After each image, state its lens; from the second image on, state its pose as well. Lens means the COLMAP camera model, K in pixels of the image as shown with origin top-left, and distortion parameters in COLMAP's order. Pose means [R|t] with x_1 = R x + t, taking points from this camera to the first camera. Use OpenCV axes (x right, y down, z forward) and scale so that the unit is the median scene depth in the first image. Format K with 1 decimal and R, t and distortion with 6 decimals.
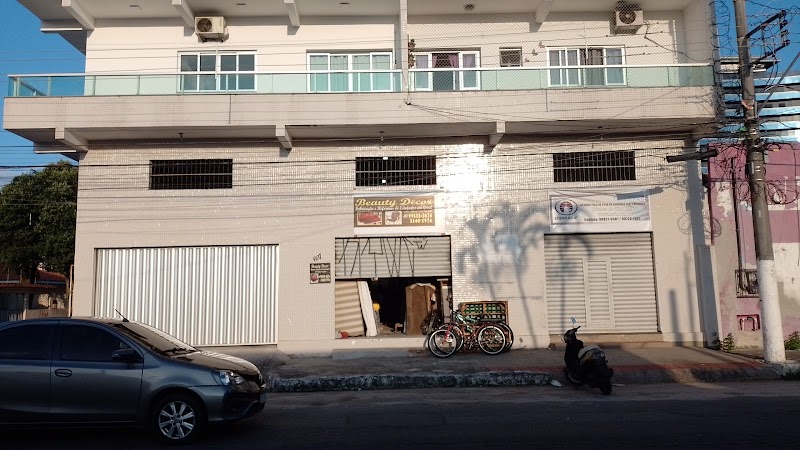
lens RADIAL K [[585.9, 0, 401.5], [0, 585.9, 225.2], [0, 0, 1]] dist [0.046667, -0.027875]
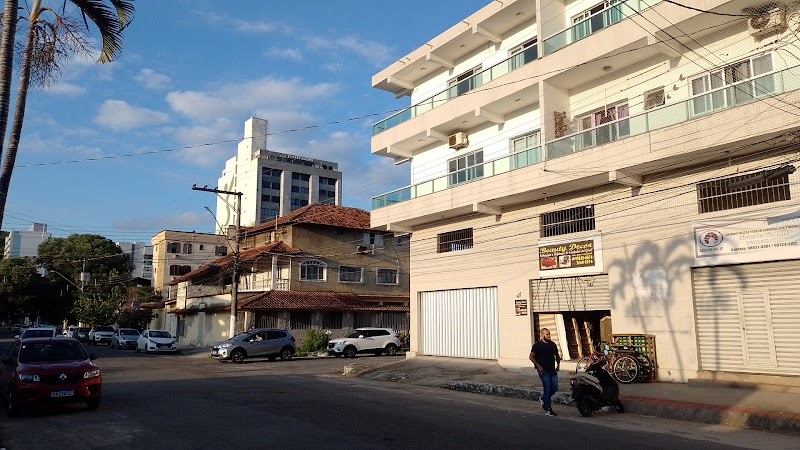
lens RADIAL K [[585.9, 0, 397.6], [0, 585.9, 218.7], [0, 0, 1]] dist [0.046667, -0.027875]
pose [[0.578854, -0.125630, -0.805695, 0.769525], [0.086548, 0.991945, -0.092490, -0.016921], [0.810825, -0.016193, 0.585065, 0.014966]]
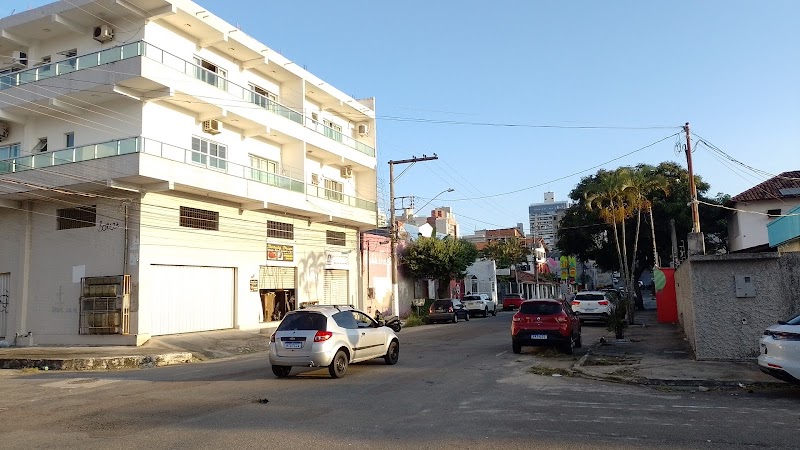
lens RADIAL K [[585.9, 0, 400.5], [0, 585.9, 224.2], [0, 0, 1]] dist [0.046667, -0.027875]
pose [[0.415699, 0.111166, 0.902683, -1.520437], [-0.063552, 0.993627, -0.093099, 0.035634], [-0.907279, -0.018666, 0.420115, -0.110411]]
